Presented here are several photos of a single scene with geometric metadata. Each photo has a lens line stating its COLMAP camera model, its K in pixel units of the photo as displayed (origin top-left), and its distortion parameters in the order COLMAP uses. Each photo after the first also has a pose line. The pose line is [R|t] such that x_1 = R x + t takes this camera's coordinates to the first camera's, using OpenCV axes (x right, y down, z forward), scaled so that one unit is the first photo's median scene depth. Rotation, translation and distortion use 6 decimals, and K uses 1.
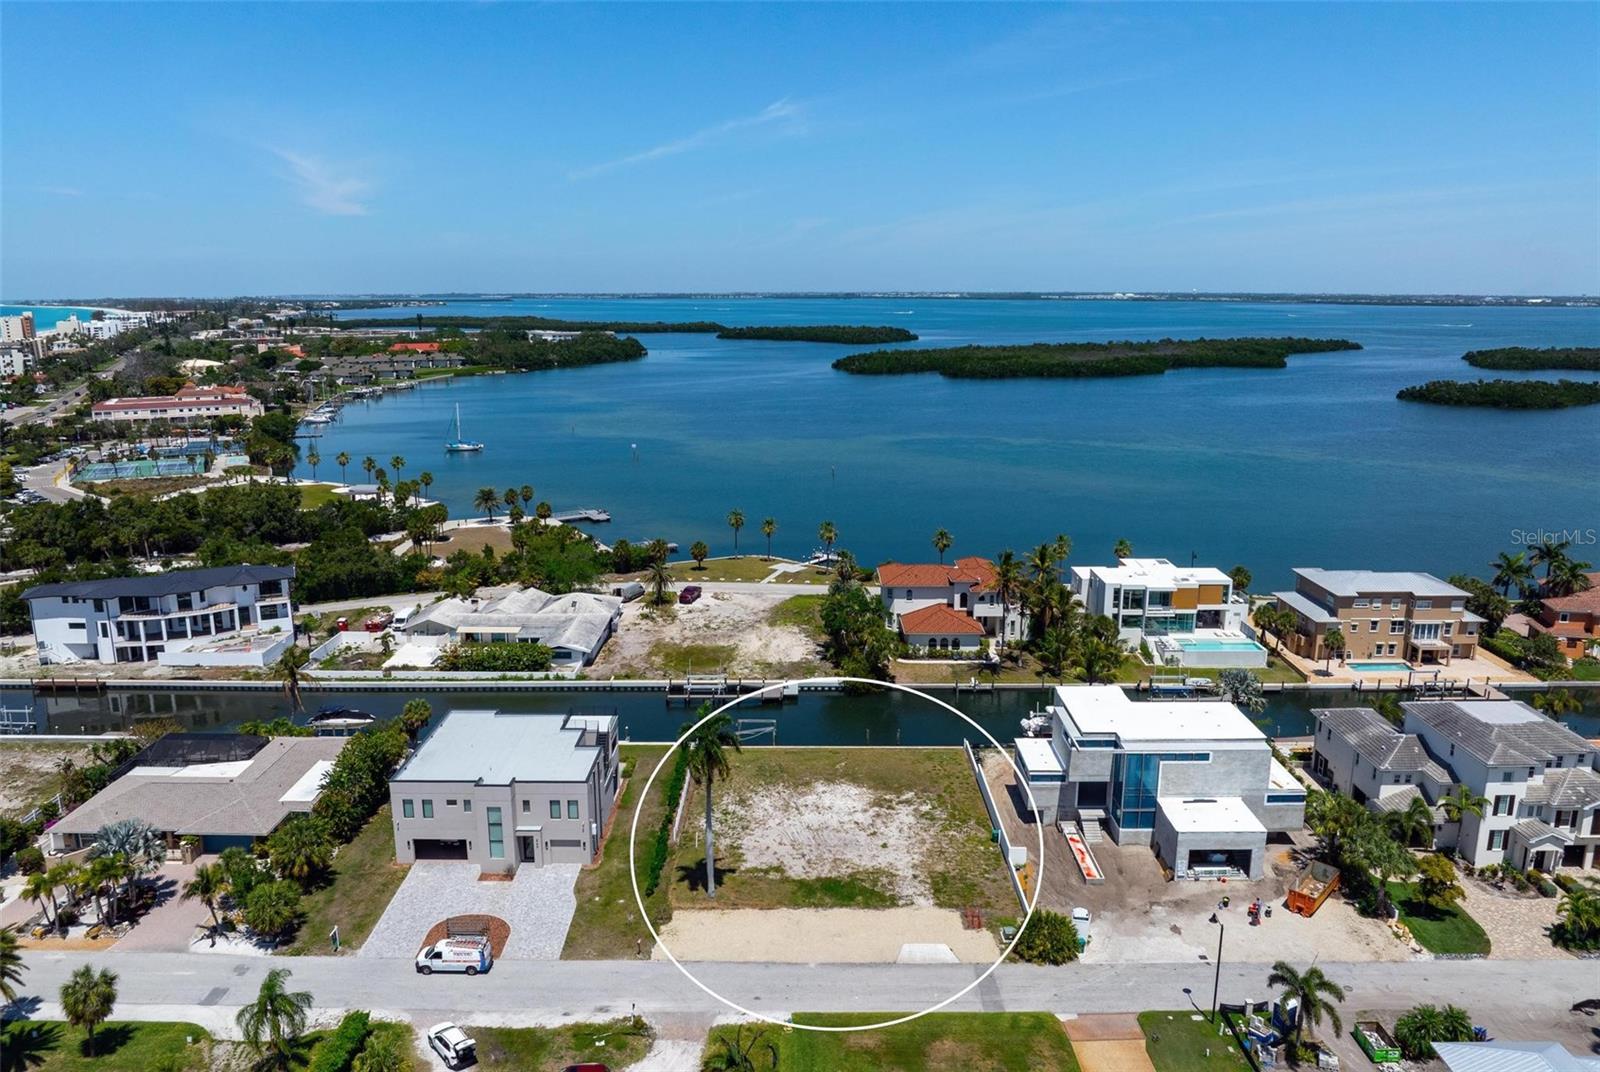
lens RADIAL K [[1124.0, 0, 800.0], [0, 1124.0, 536.0], [0, 0, 1]] dist [-0.030604, -0.009321]
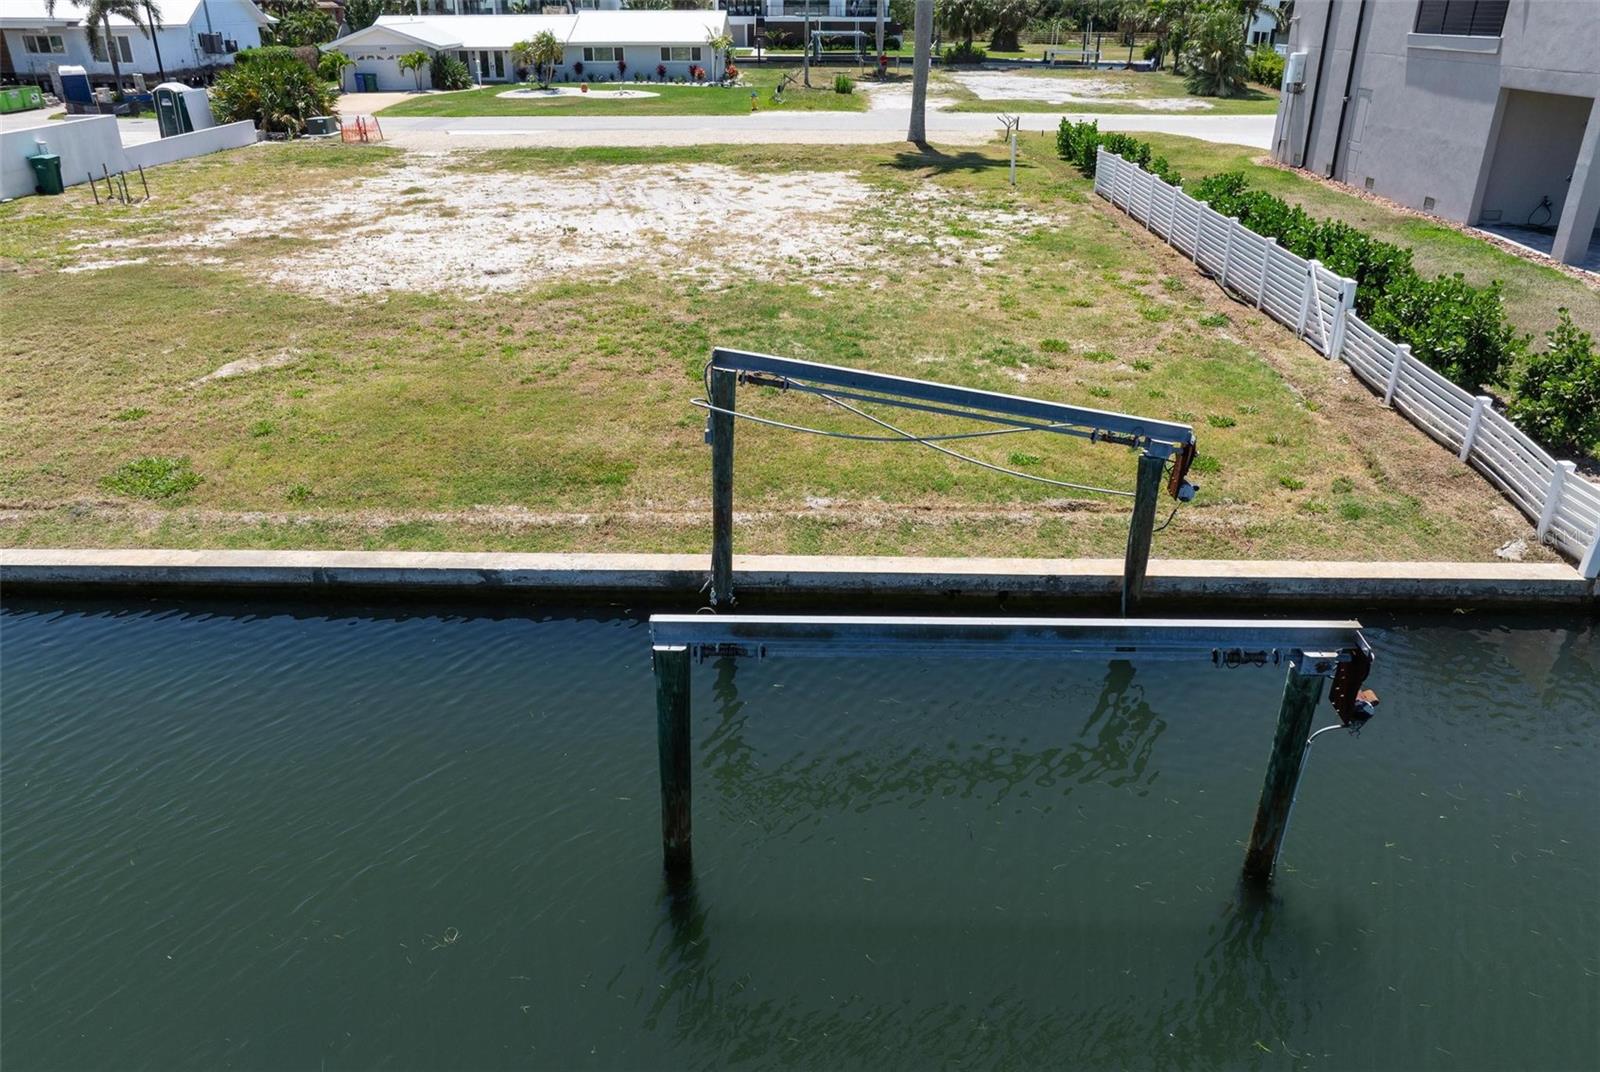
lens RADIAL K [[1136.4, 0, 798.4], [0, 1136.4, 526.8], [0, 0, 1]] dist [-0.035500, -0.003778]
pose [[-0.999889, -0.008007, 0.012574, -0.026283], [0.001281, 0.794220, 0.607629, 0.114235], [-0.014852, 0.607578, -0.794121, 0.932831]]
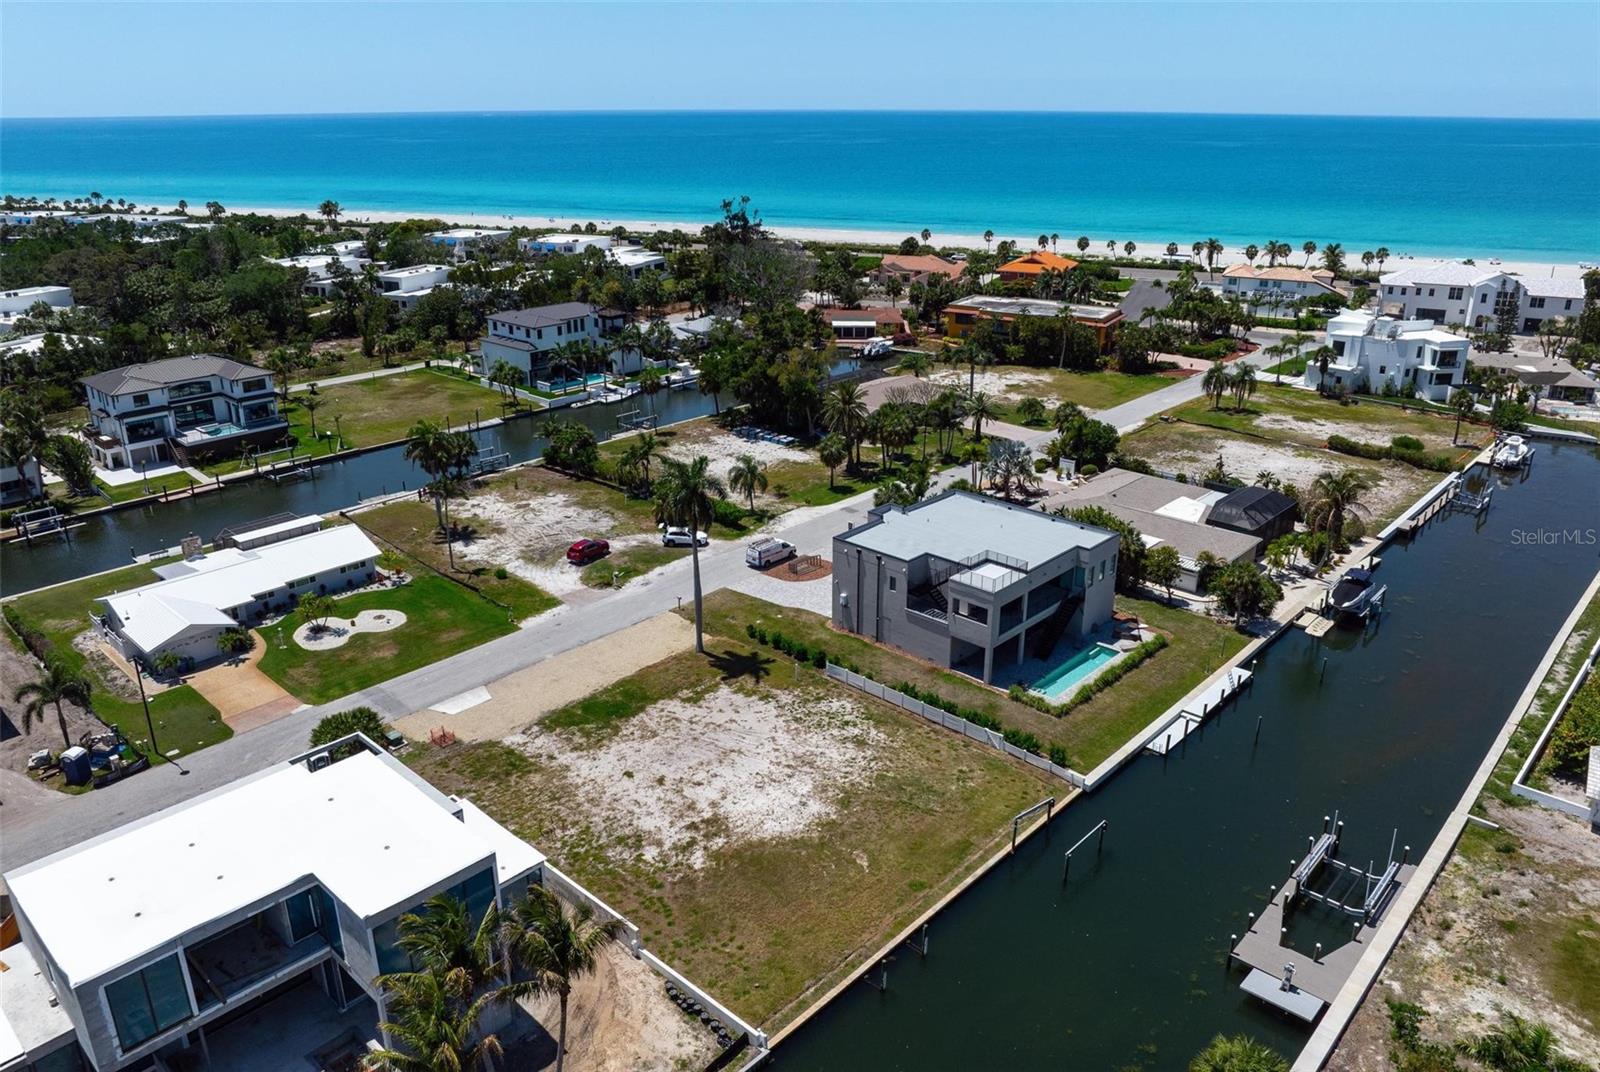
lens RADIAL K [[1125.8, 0, 800.0], [0, 1125.8, 536.0], [0, 0, 1]] dist [-0.020694, -0.037592]
pose [[-0.676745, 0.264854, -0.686927, 0.330850], [-0.158108, 0.858994, 0.486961, -0.166319], [0.719039, 0.438157, -0.539445, 1.006884]]
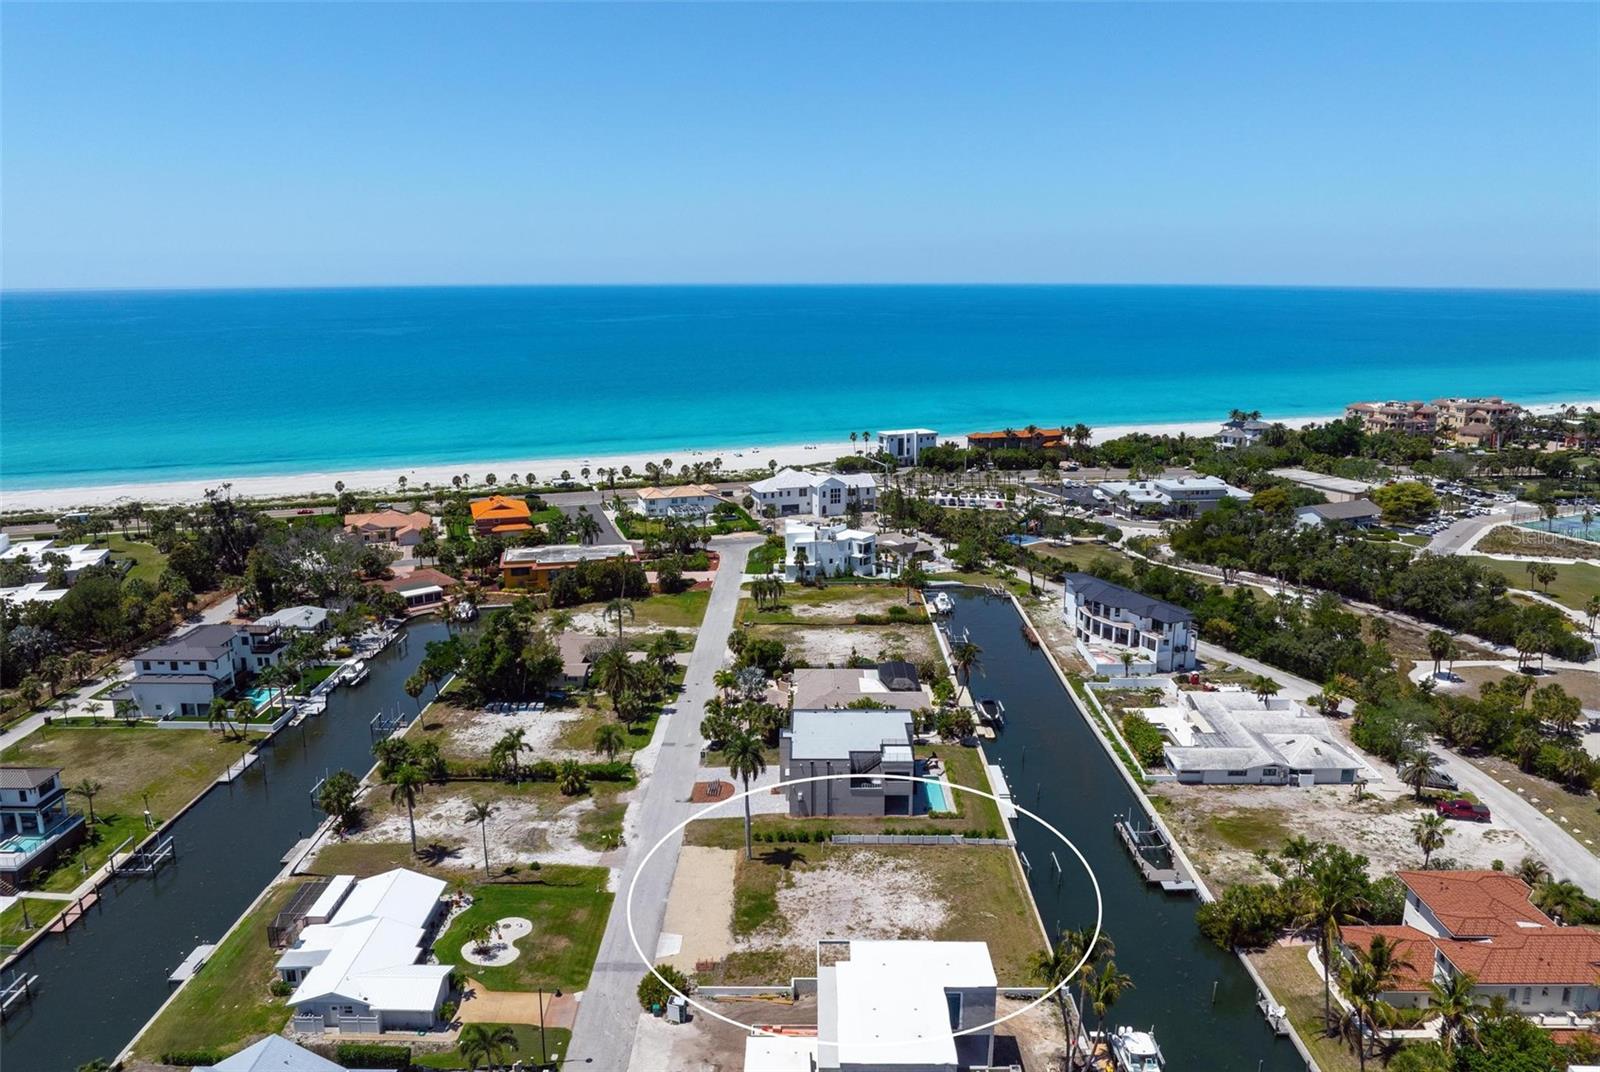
lens RADIAL K [[1130.6, 0, 798.8], [0, 1130.6, 536.4], [0, 0, 1]] dist [-0.017601, -0.040963]
pose [[-0.002530, 0.225182, -0.974313, 0.807348], [-0.214774, 0.951457, 0.220457, -0.264827], [0.976661, 0.209815, 0.045956, 0.591356]]
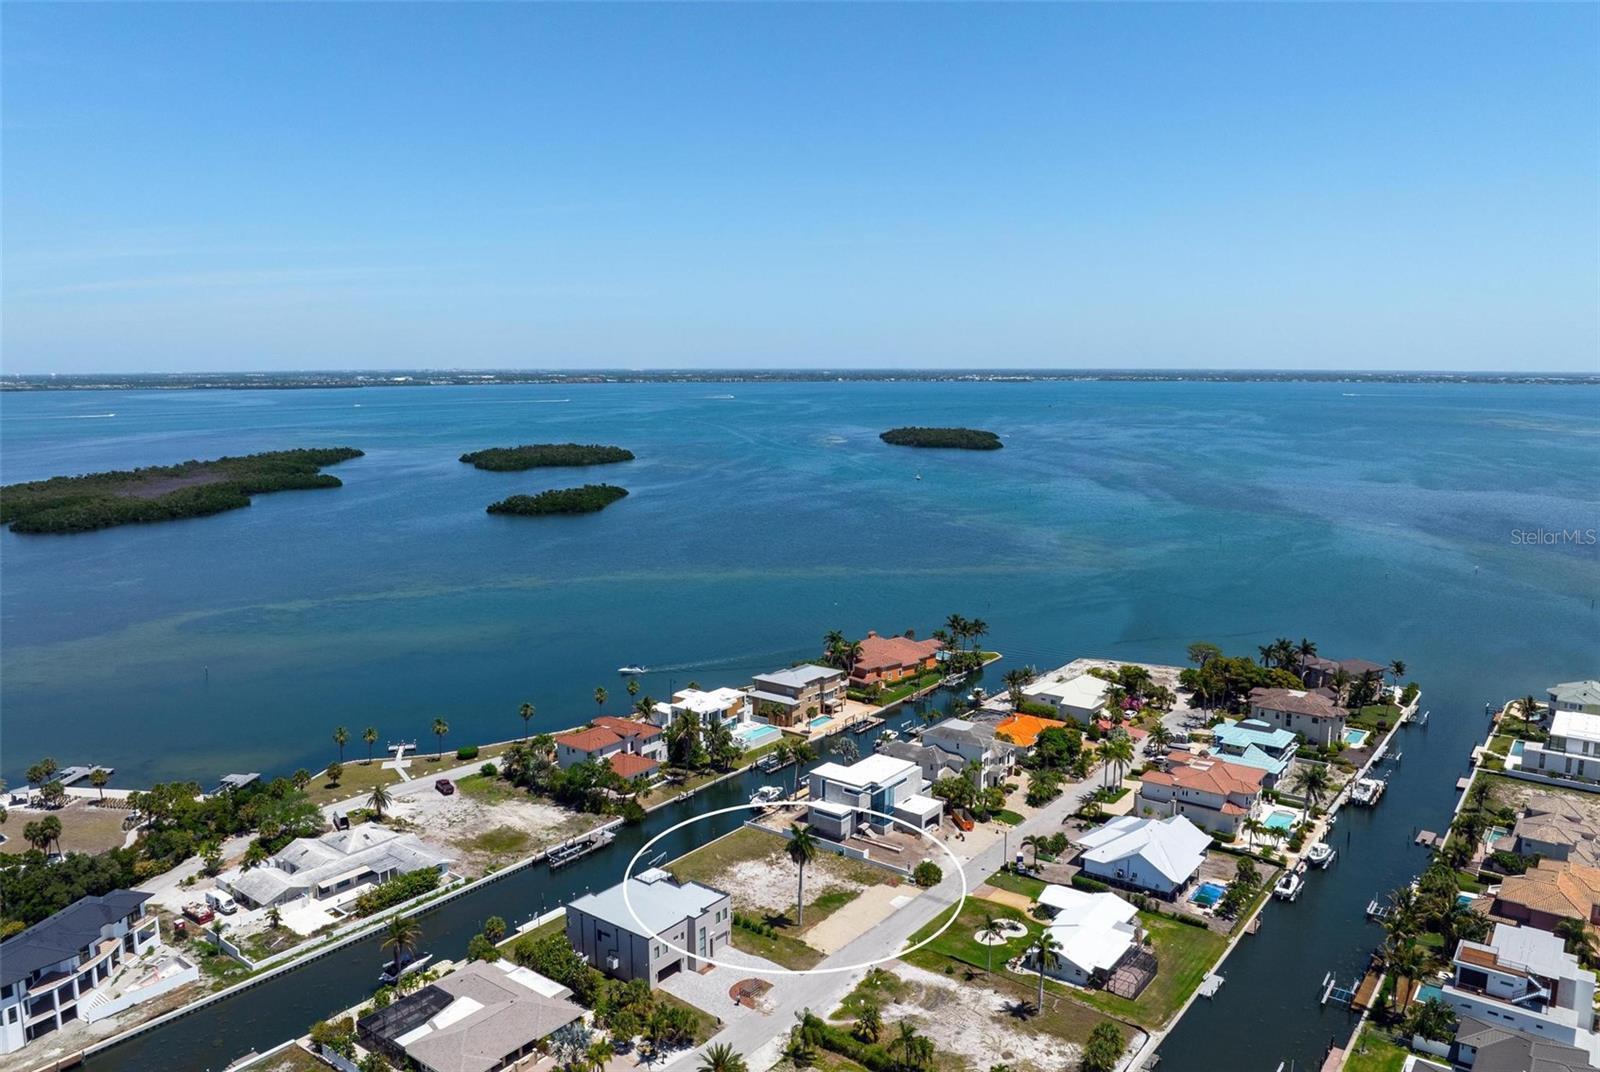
lens RADIAL K [[1144.0, 0, 800.0], [0, 1144.0, 536.0], [0, 0, 1]] dist [-0.029699, -0.003499]
pose [[0.600342, -0.118488, 0.790918, -0.974667], [0.171359, 0.985053, 0.017502, -0.226592], [-0.781170, 0.125024, 0.611672, -0.154160]]
